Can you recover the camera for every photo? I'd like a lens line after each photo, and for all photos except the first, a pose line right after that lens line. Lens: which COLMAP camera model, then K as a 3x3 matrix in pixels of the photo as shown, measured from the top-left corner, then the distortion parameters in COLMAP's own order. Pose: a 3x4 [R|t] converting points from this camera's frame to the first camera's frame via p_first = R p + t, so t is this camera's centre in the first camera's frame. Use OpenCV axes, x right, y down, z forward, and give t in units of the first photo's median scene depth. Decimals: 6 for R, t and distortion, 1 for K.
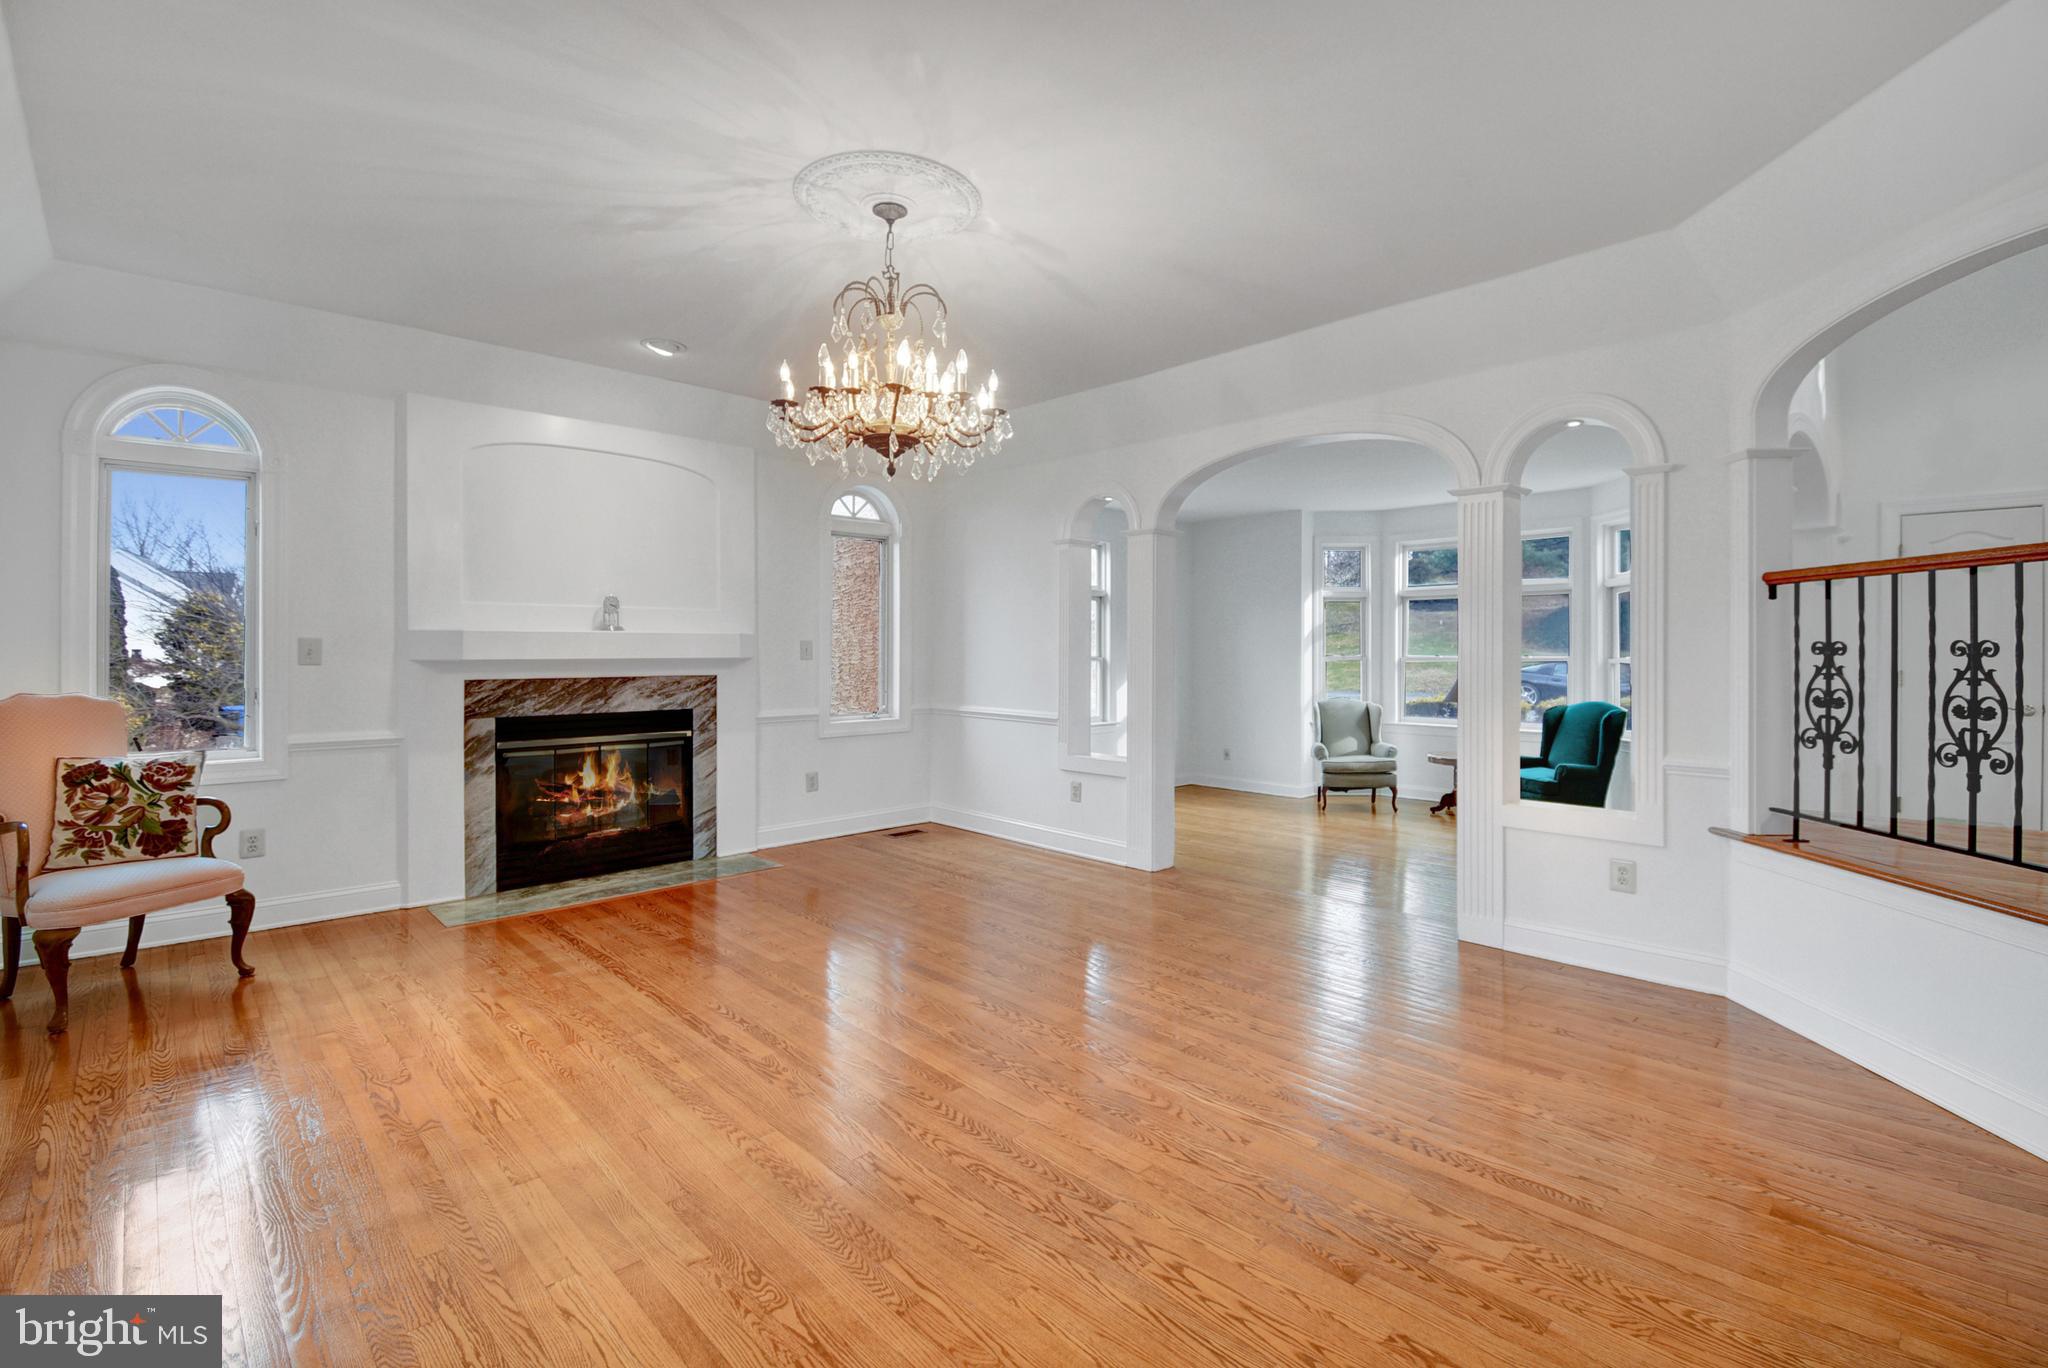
lens RADIAL K [[936.1, 0, 1038.8], [0, 936.1, 650.4], [0, 0, 1]] dist [-0.003998, -0.007917]
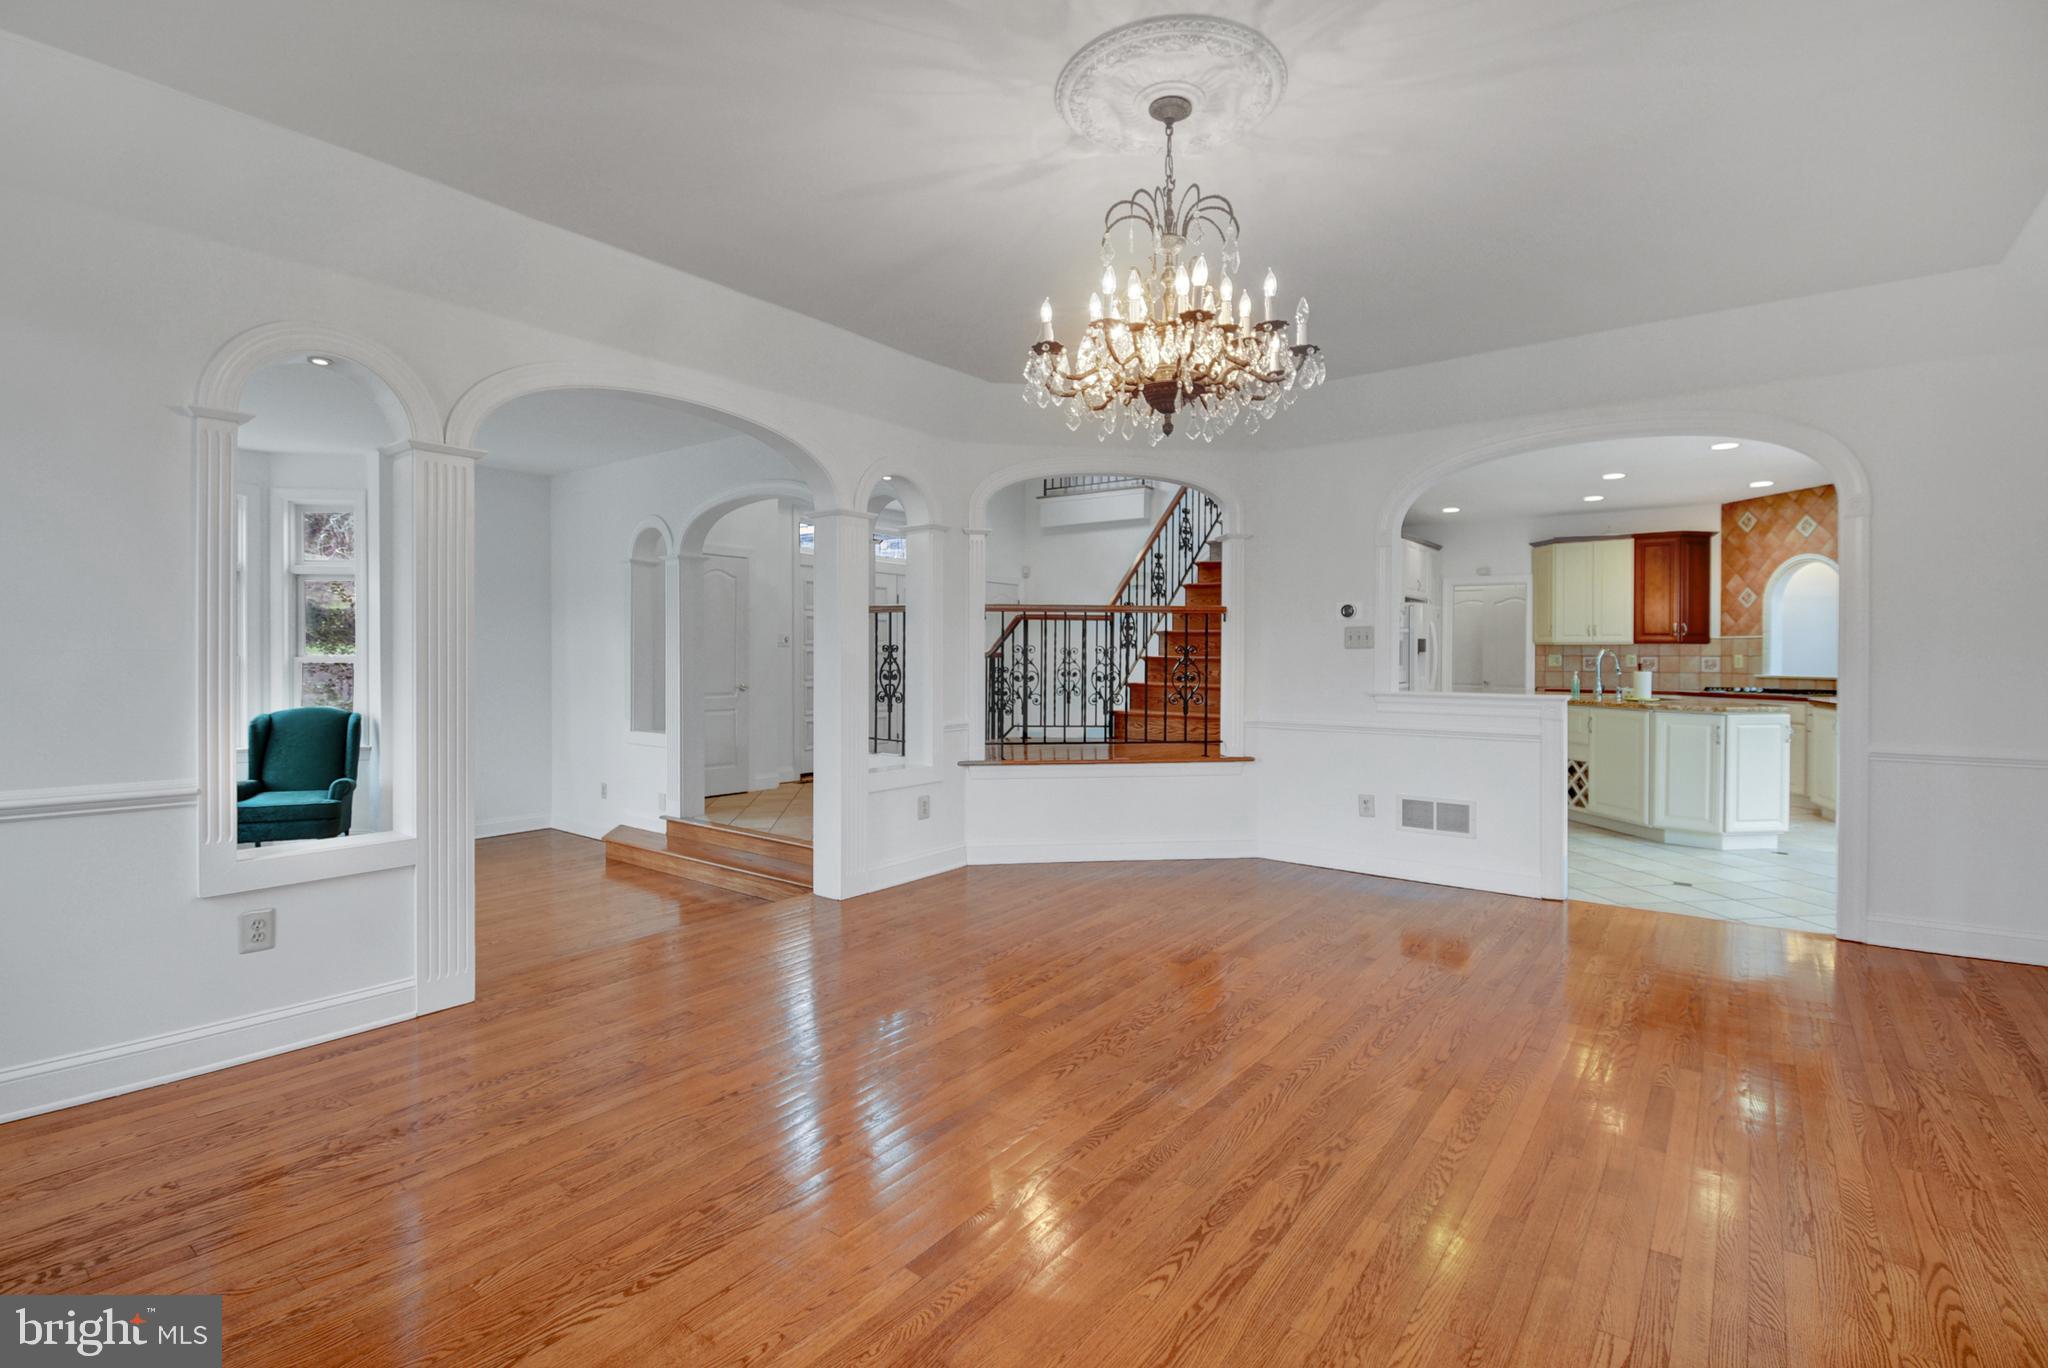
lens RADIAL K [[936.1, 0, 1024.4], [0, 936.1, 664.4], [0, 0, 1]] dist [-0.003998, -0.007917]
pose [[-0.151290, -0.017844, 0.988328, -0.973481], [-0.004477, 0.999839, 0.017366, -0.003903], [-0.988479, -0.001798, -0.151346, 1.281925]]
